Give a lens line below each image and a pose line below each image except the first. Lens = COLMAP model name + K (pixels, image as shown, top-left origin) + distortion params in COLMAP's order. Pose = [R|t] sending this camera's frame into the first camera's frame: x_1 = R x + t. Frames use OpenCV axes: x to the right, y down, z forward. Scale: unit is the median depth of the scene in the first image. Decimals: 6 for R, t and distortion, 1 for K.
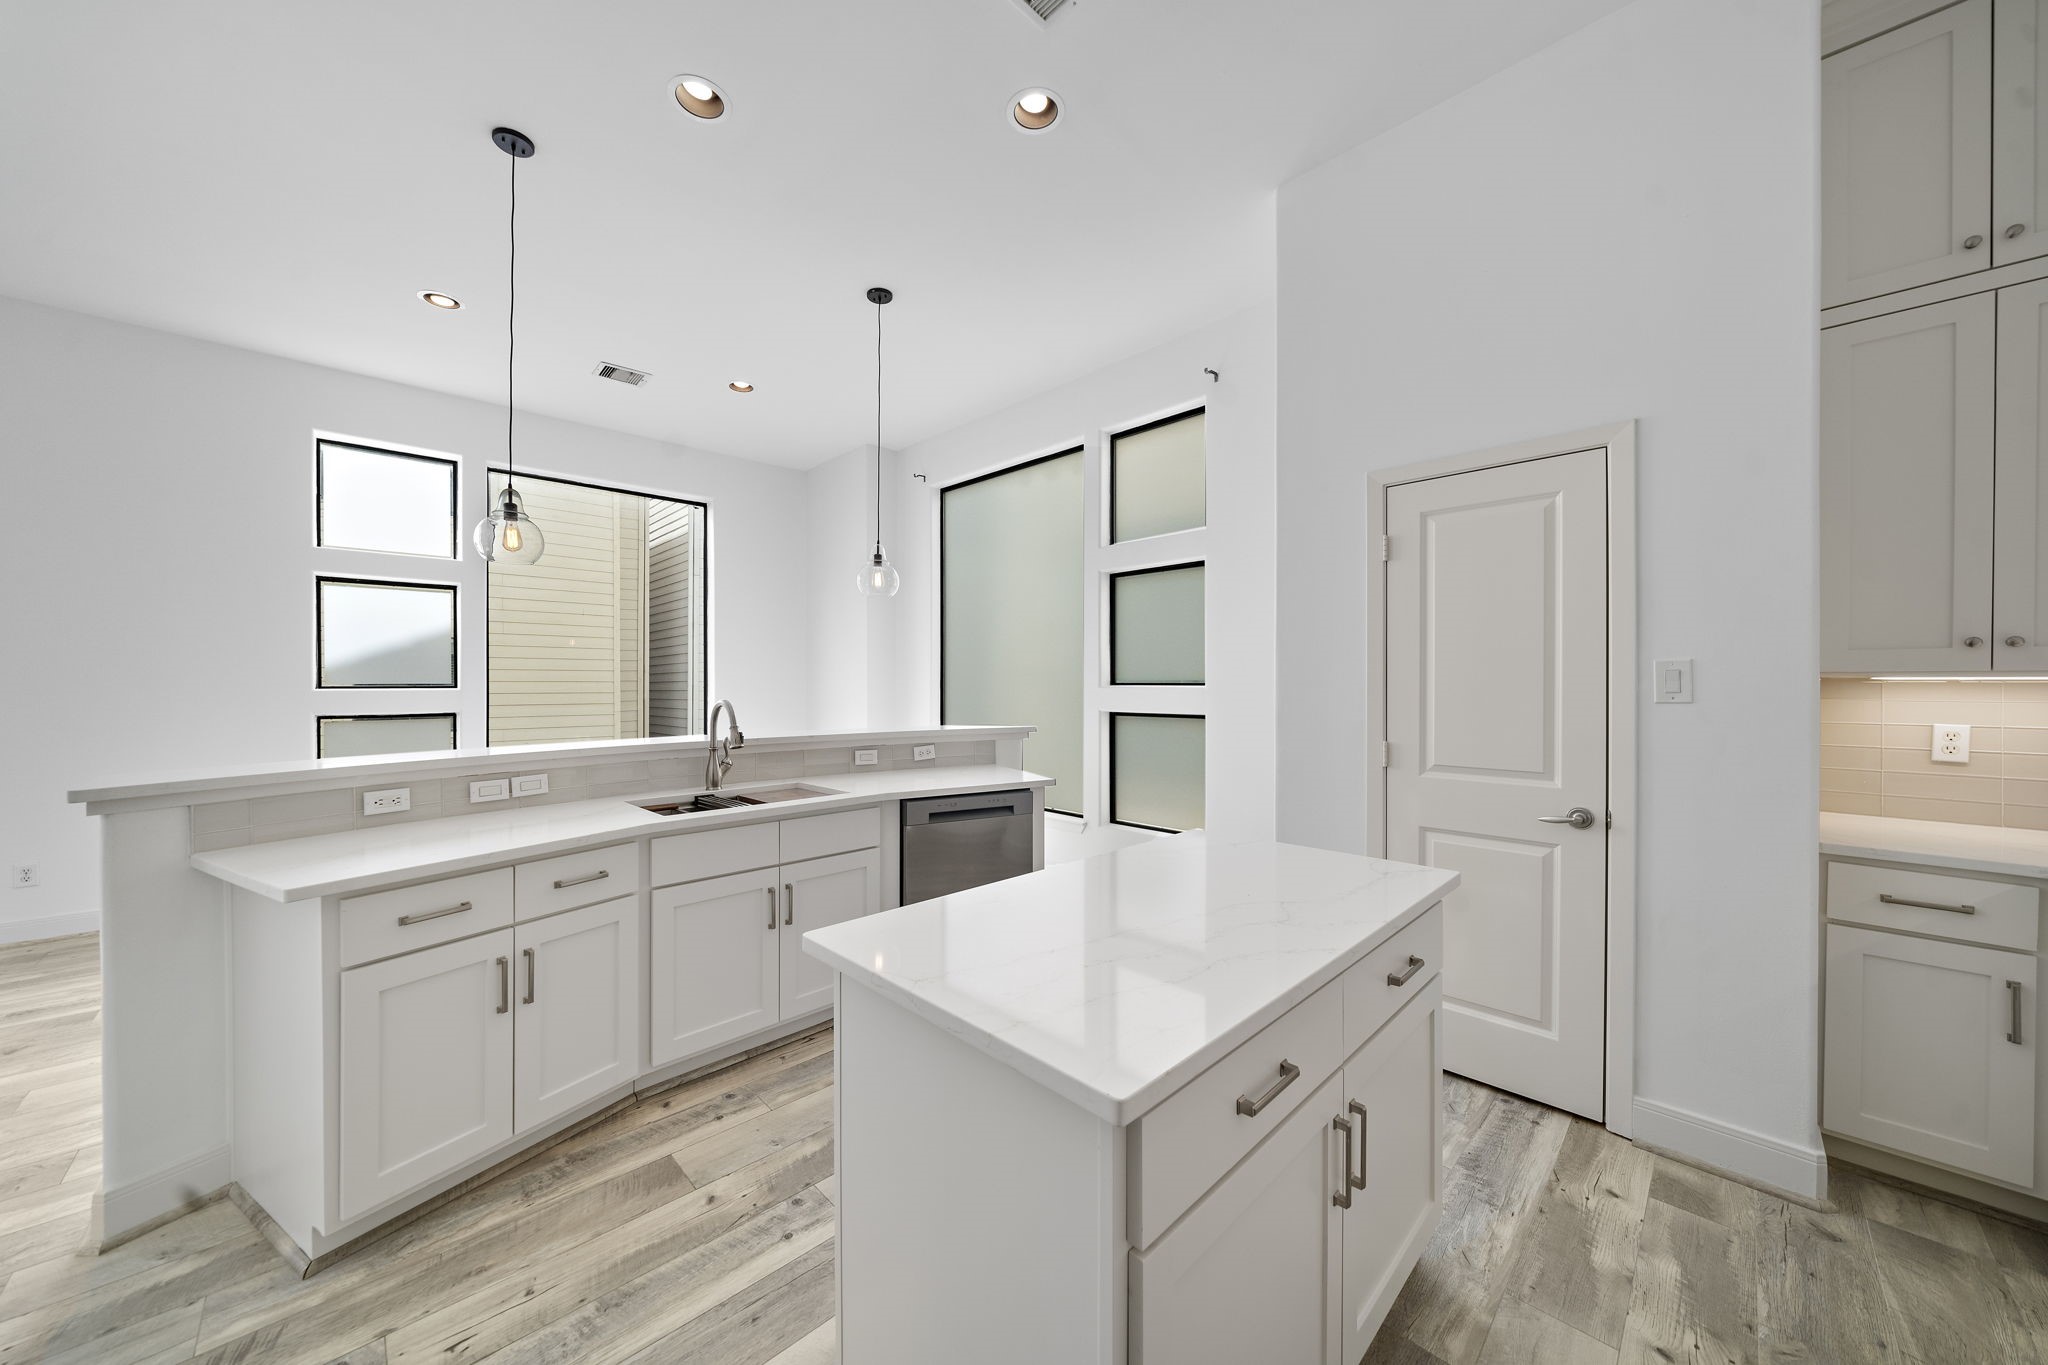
lens RADIAL K [[721.7, 0, 992.5], [0, 721.7, 681.7], [0, 0, 1]] dist [0.007003, -0.000094]
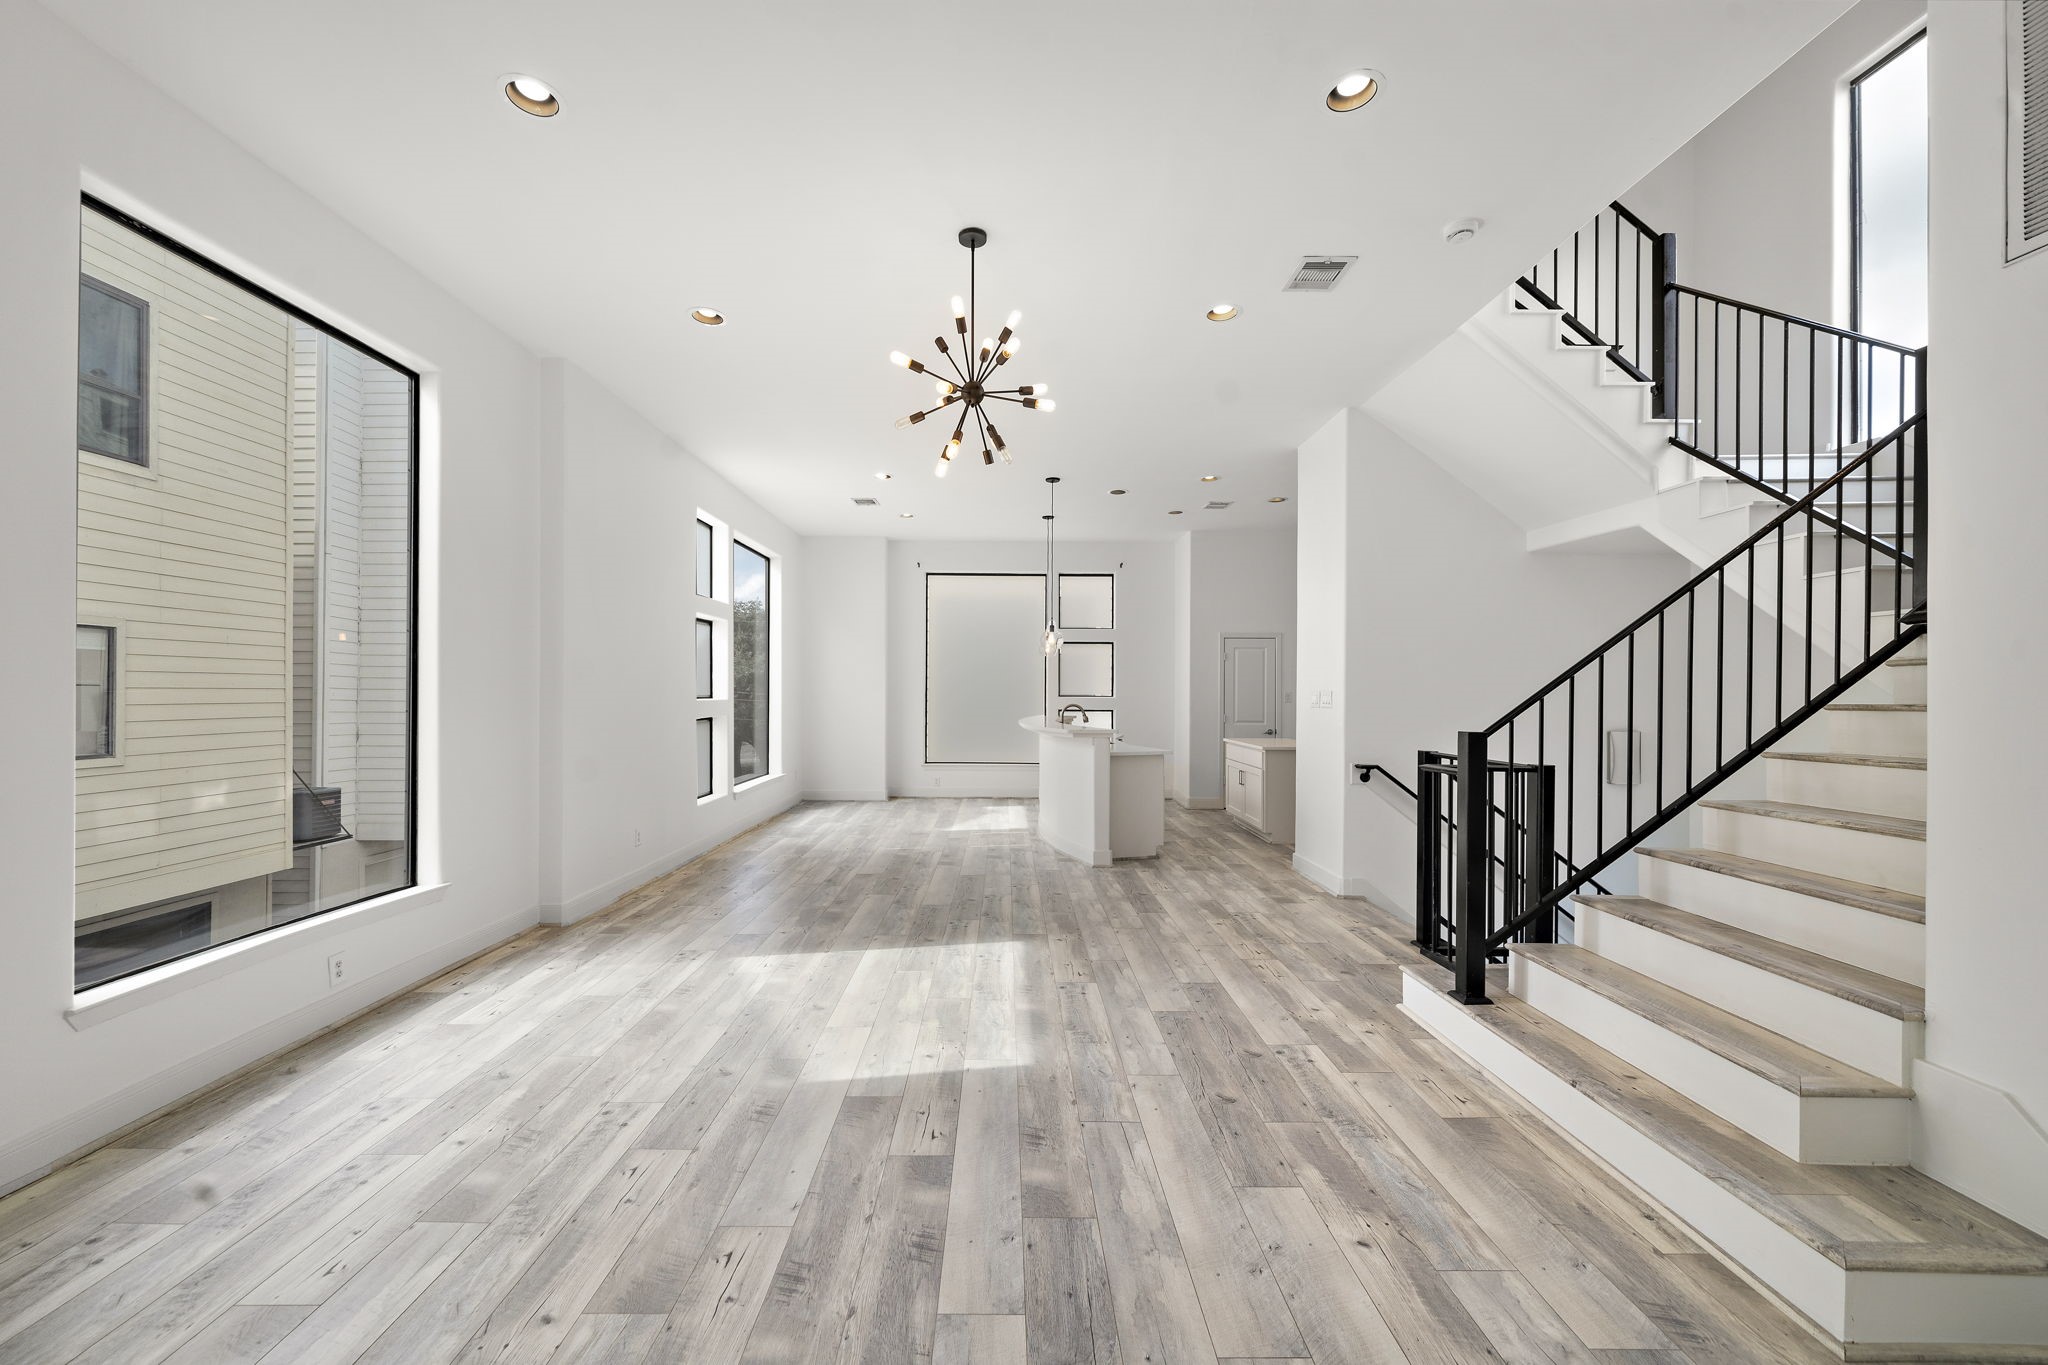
lens RADIAL K [[804.1, 0, 1013.4], [0, 804.1, 691.3], [0, 0, 1]] dist [-0.001094, -0.000028]
pose [[0.670183, 0.003696, 0.742187, -1.811904], [-0.008576, 0.999959, 0.002765, -0.017829], [-0.742146, -0.008218, 0.670188, -0.483010]]
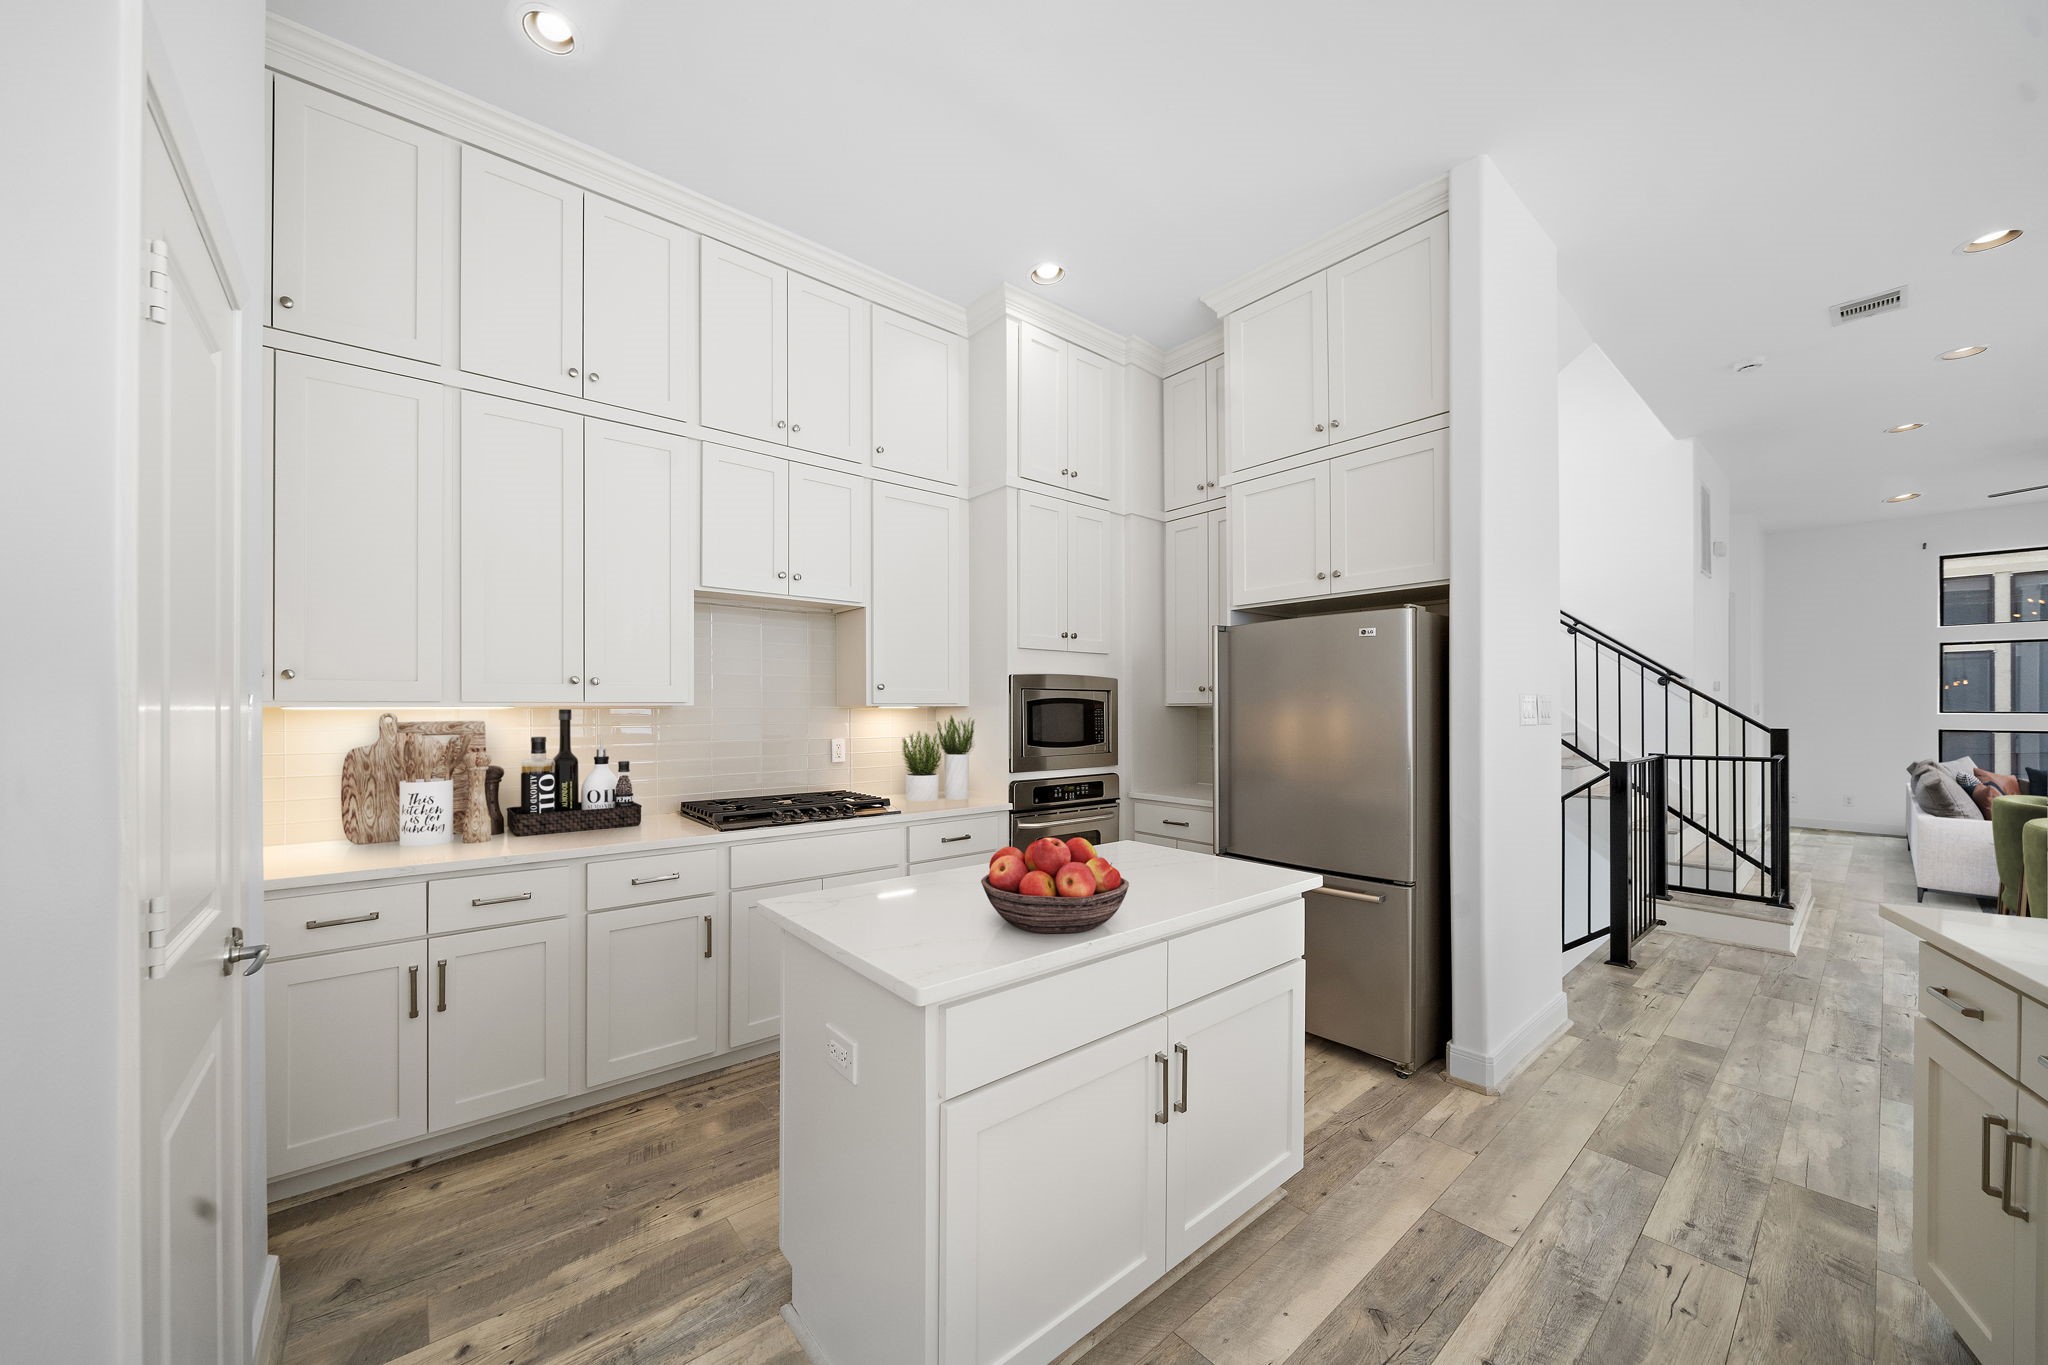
lens RADIAL K [[744.4, 0, 1012.3], [0, 744.4, 687.0], [0, 0, 1]] dist [0.001203, 0.000356]
pose [[-0.999097, 0.000173, 0.042483, 0.100903], [-0.001455, 0.999266, -0.038281, 0.003980], [-0.042458, -0.038308, -0.998364, 0.830361]]
